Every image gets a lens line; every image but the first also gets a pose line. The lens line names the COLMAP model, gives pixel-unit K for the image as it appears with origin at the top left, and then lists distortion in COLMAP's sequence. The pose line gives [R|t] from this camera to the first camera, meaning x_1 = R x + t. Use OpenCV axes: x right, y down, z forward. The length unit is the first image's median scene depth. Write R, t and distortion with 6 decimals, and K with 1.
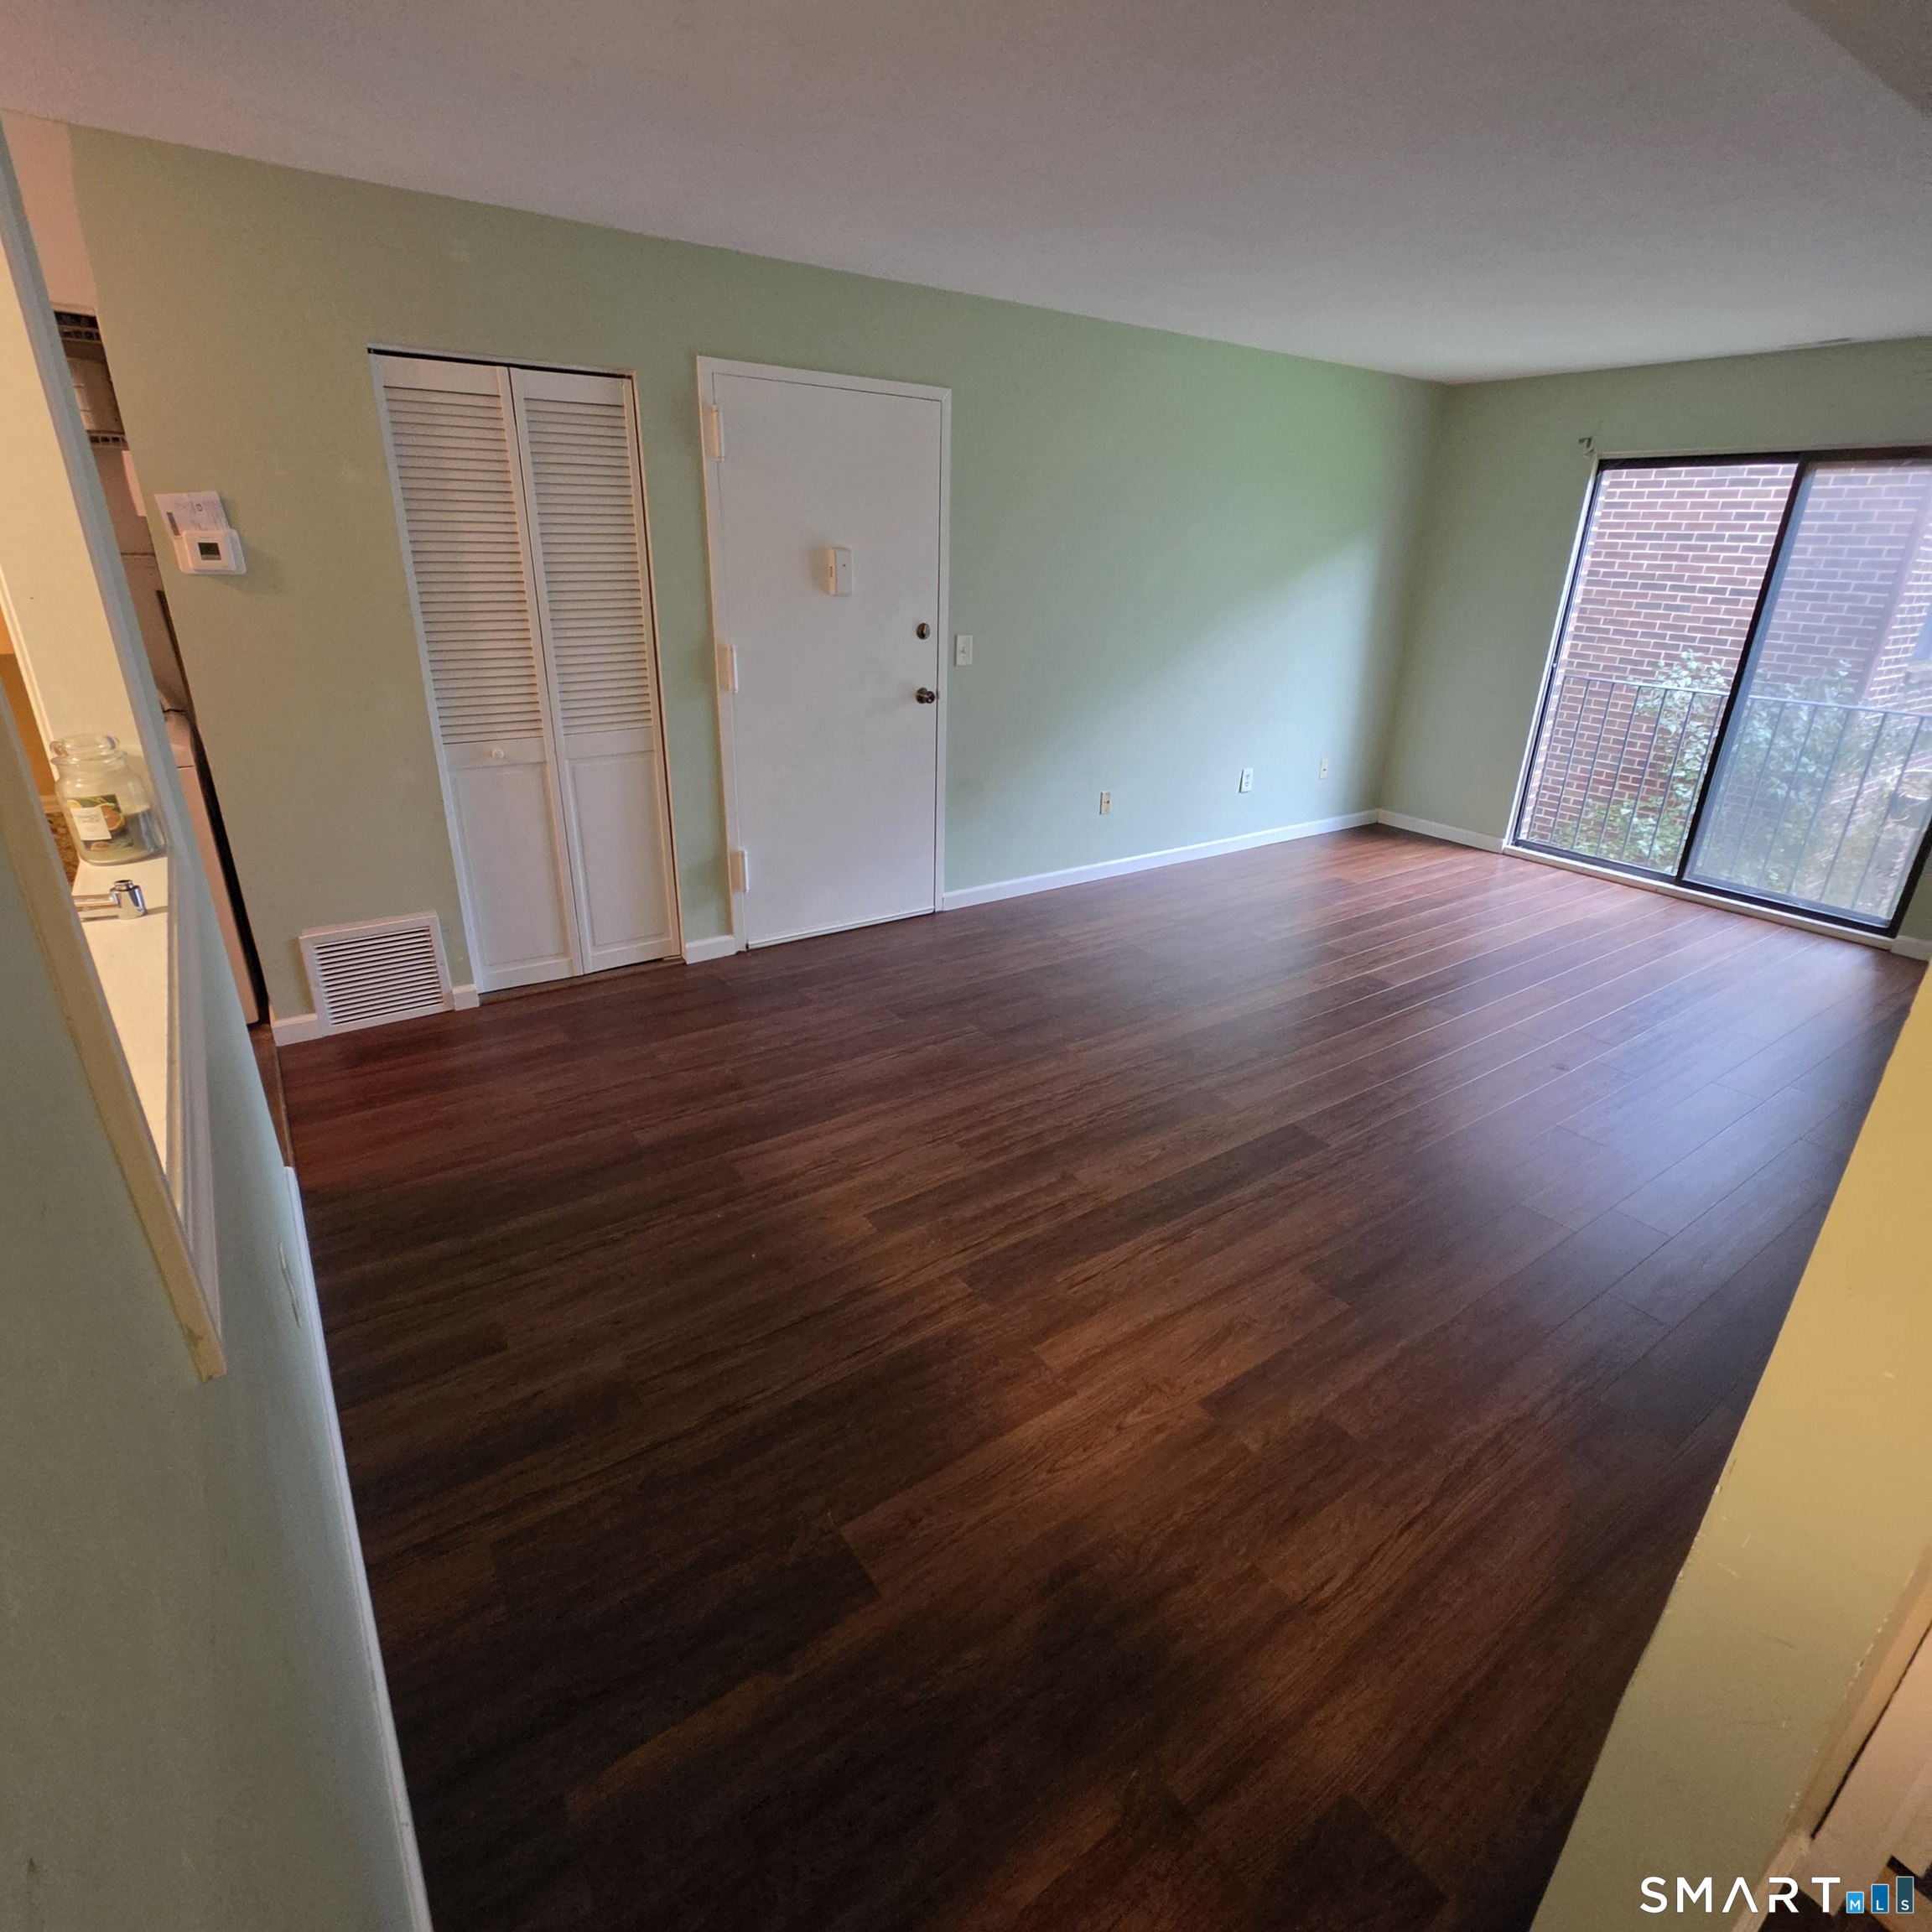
lens RADIAL K [[1032.0, 0, 968.6], [0, 1032.0, 970.1], [0, 0, 1]] dist [-0.005879, -0.000524]
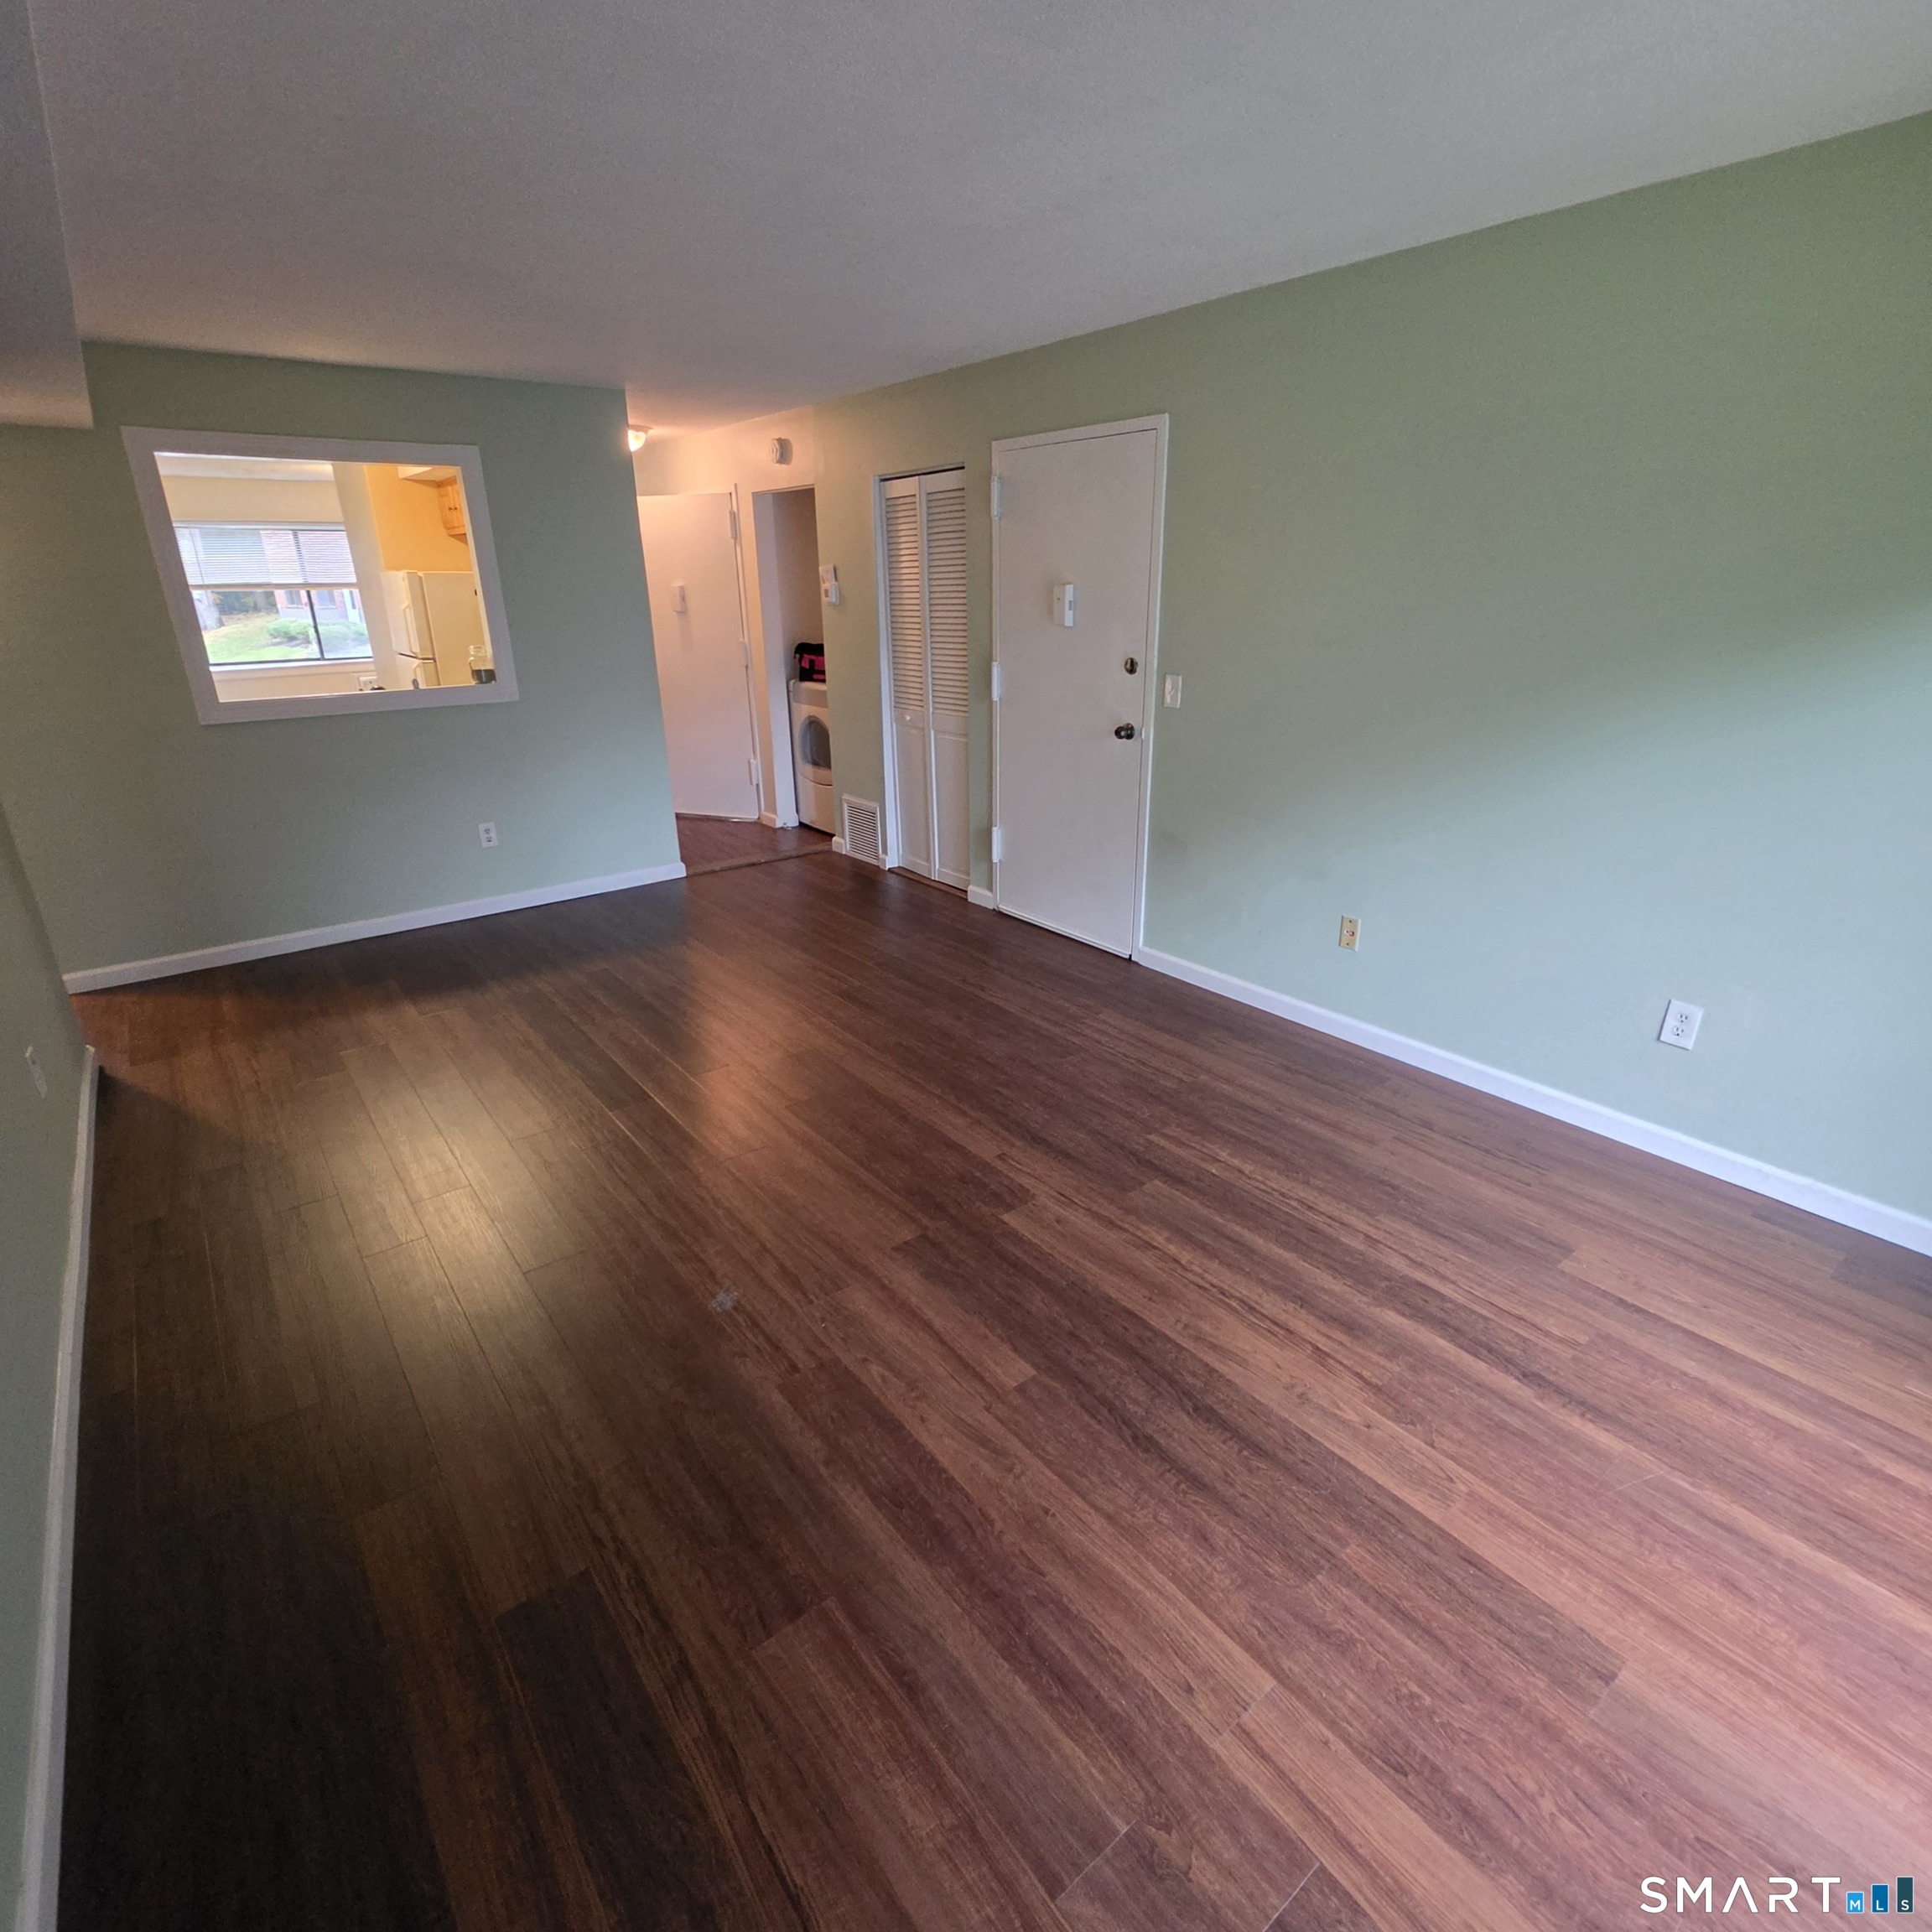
lens RADIAL K [[1032.0, 0, 969.1], [0, 1032.0, 960.7], [0, 0, 1]] dist [-0.005879, -0.000524]
pose [[0.043345, 0.322348, -0.945628, 0.974946], [-0.370891, 0.884069, 0.284363, -0.307327], [0.927664, 0.338400, 0.157876, 0.810777]]
